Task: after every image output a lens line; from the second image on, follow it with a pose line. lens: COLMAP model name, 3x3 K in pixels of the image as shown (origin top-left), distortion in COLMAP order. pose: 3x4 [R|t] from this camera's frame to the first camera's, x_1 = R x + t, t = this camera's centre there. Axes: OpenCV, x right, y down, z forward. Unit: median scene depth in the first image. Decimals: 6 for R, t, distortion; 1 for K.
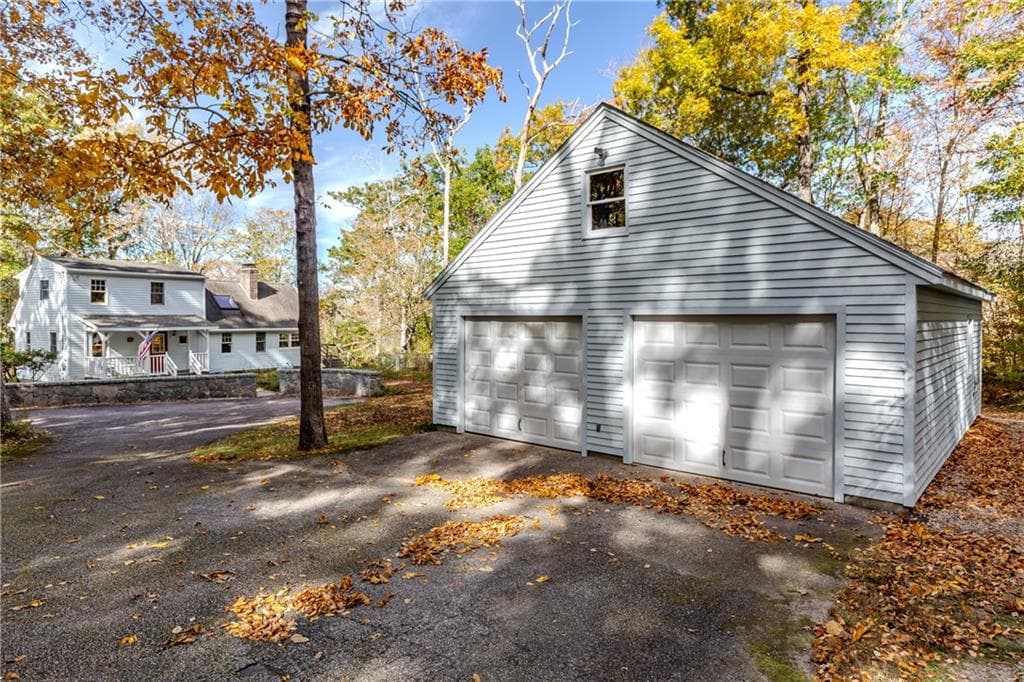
lens RADIAL K [[595.8, 0, 529.8], [0, 595.8, 337.1], [0, 0, 1]] dist [-0.016379, 0.000250]
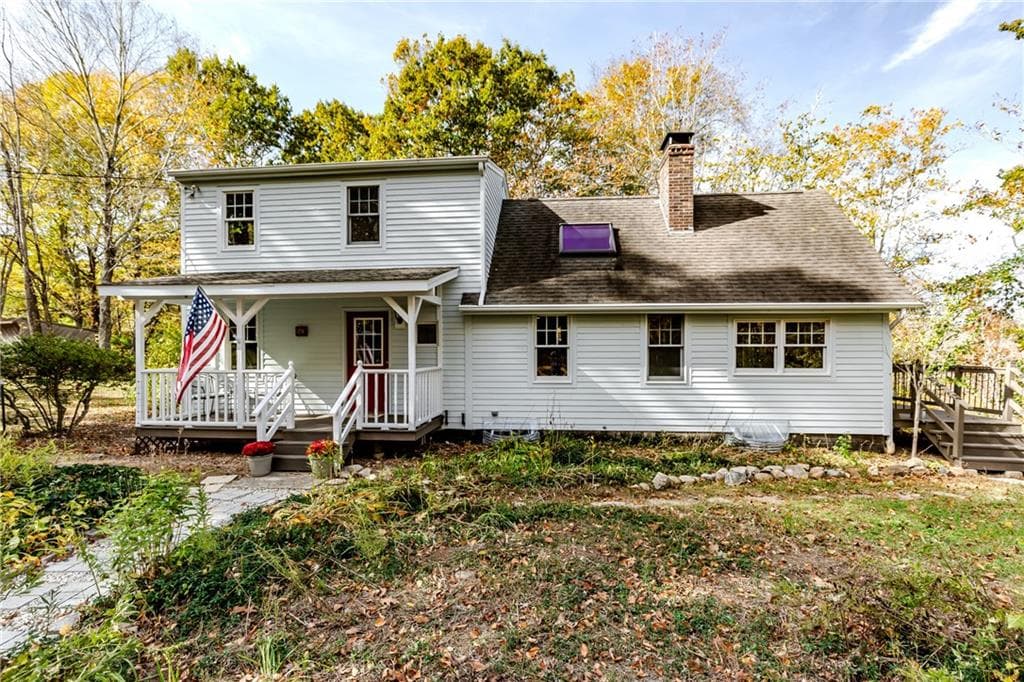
lens RADIAL K [[496.7, 0, 508.7], [0, 496.7, 359.0], [0, 0, 1]] dist [-0.003396, -0.001812]
pose [[0.425338, 0.001838, -0.905033, -0.272410], [-0.024877, 0.999644, -0.009662, 0.021092], [0.904692, 0.026624, 0.425233, 0.888306]]
